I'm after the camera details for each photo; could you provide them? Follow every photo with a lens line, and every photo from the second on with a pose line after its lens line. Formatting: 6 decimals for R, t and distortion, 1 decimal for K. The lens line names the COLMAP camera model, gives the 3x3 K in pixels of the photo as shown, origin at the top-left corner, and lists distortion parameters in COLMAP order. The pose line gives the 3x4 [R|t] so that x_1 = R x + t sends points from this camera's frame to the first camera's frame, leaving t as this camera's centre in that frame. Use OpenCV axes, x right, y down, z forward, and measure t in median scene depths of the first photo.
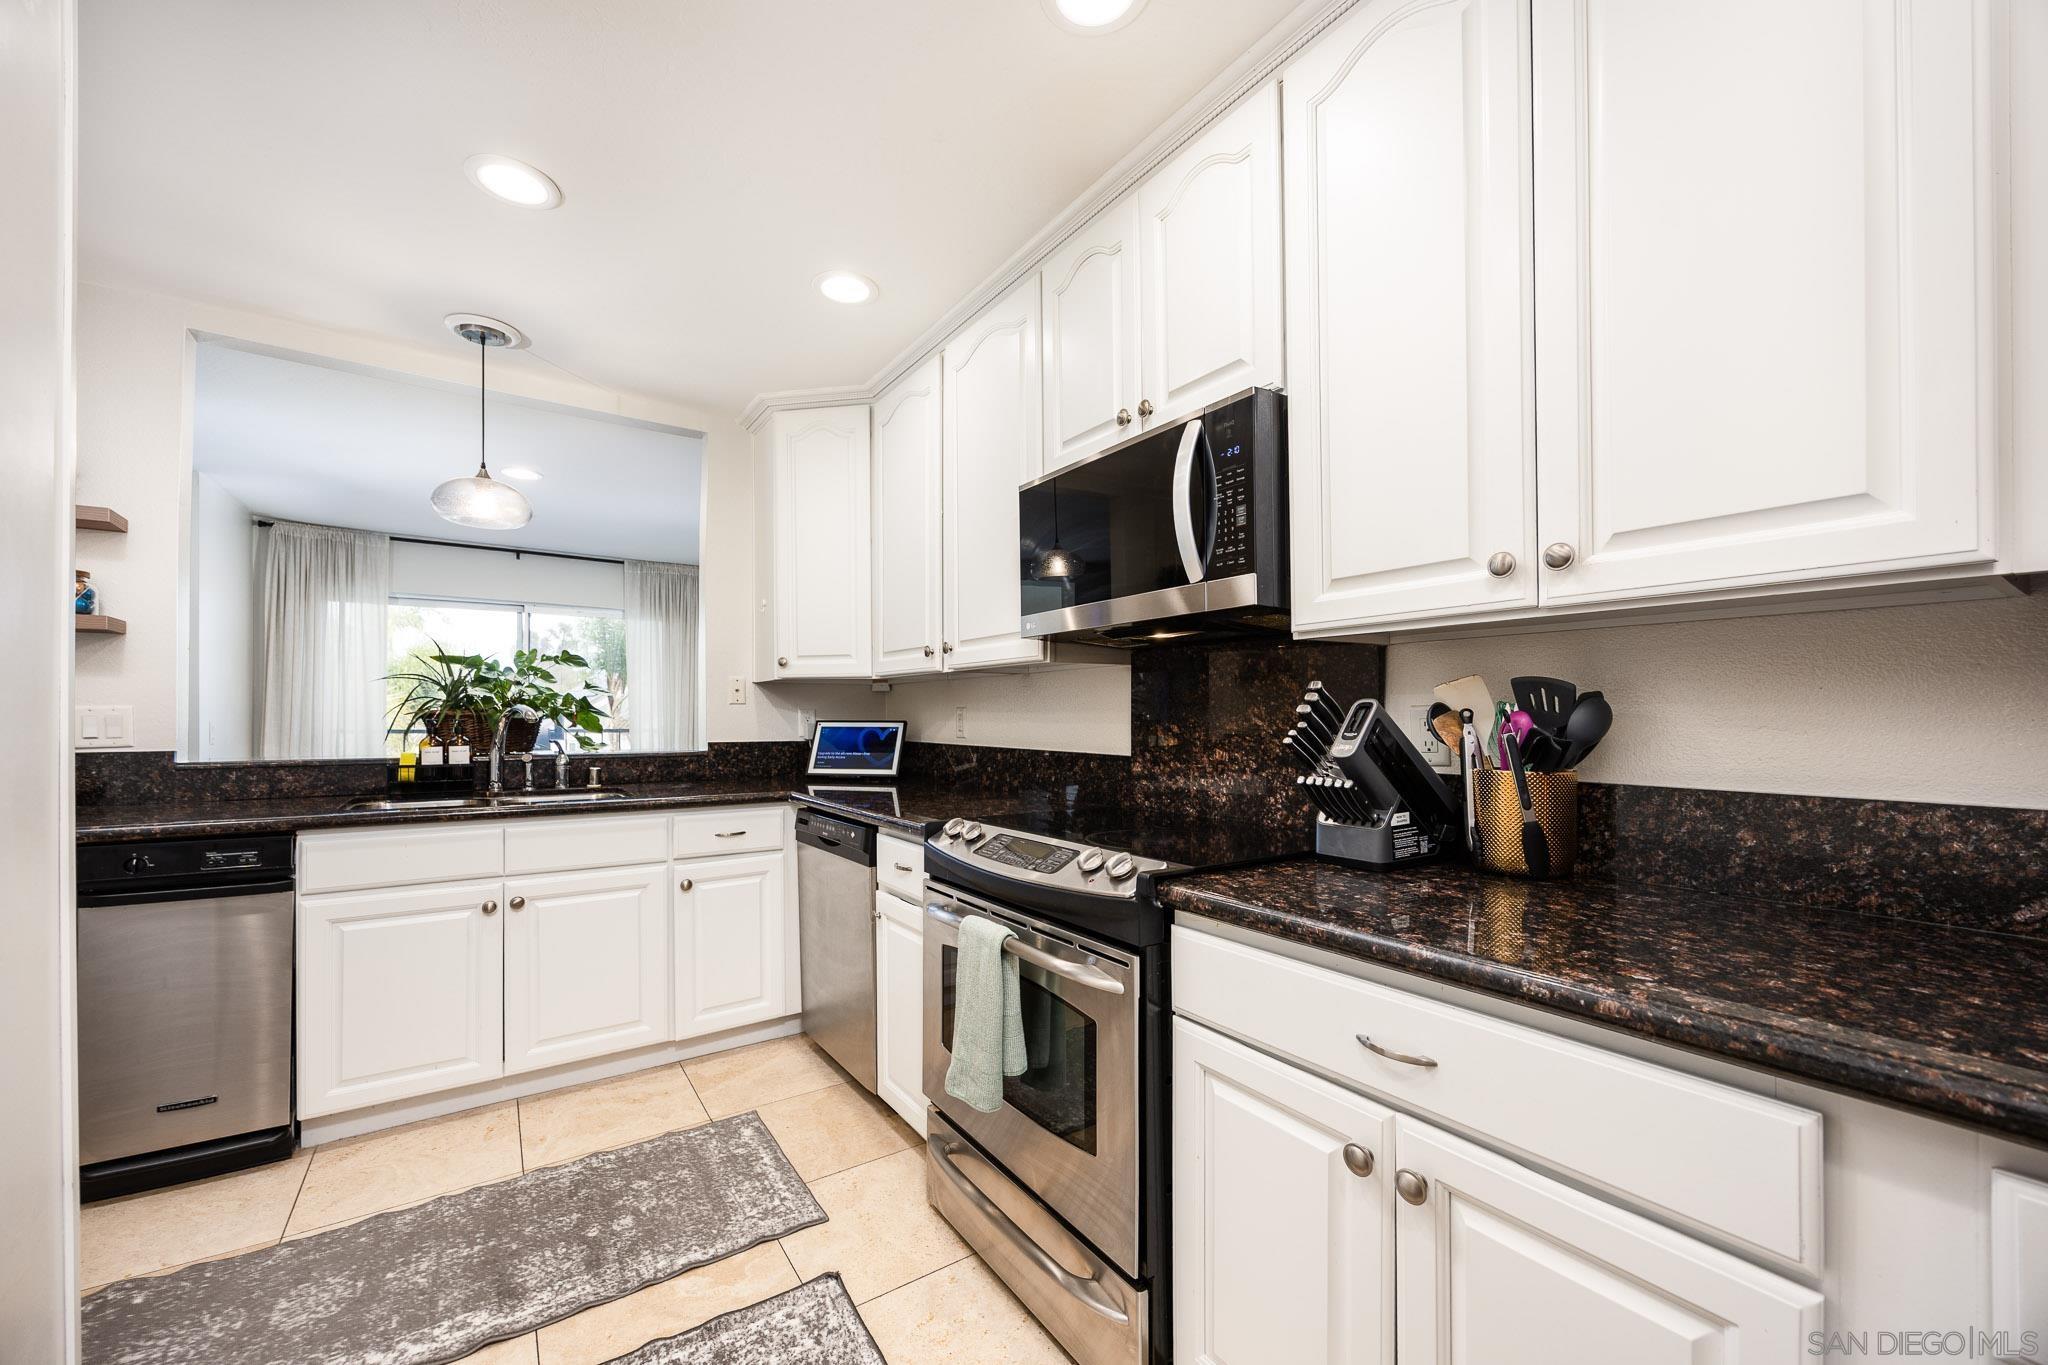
lens RADIAL K [[787.8, 0, 1020.0], [0, 787.8, 707.8], [0, 0, 1]] dist [-0.000055, 0.000015]
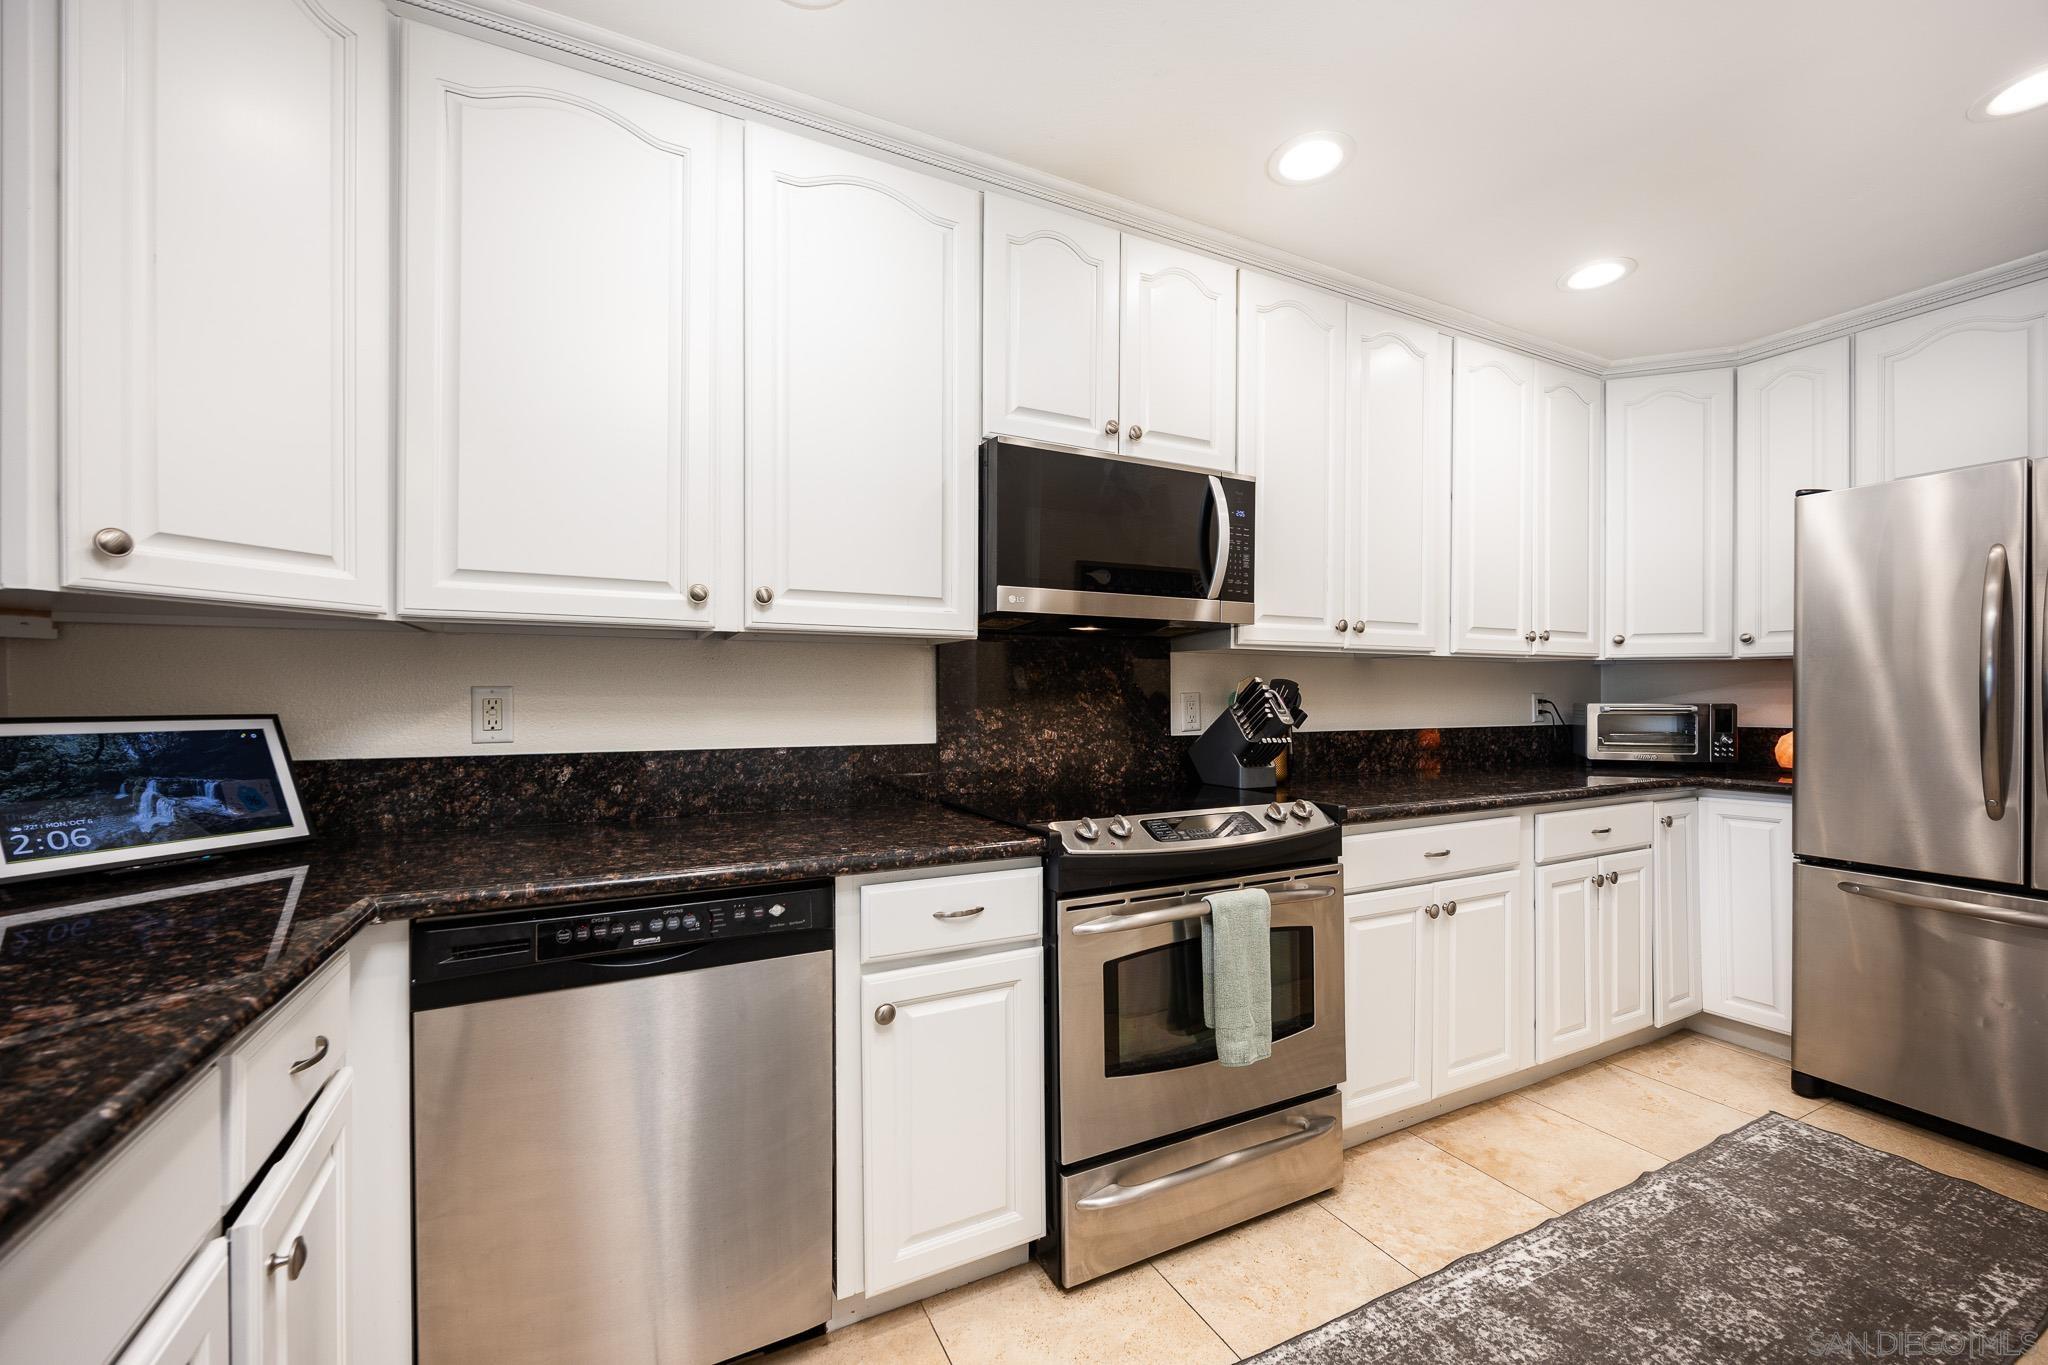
lens RADIAL K [[799.0, 0, 1018.0], [0, 799.0, 693.8], [0, 0, 1]] dist [0.001796, 0.000059]
pose [[0.139886, 0.005442, 0.990153, -0.891424], [-0.006681, 0.999967, -0.004552, 0.006551], [-0.990145, -0.005978, 0.139917, 0.876361]]
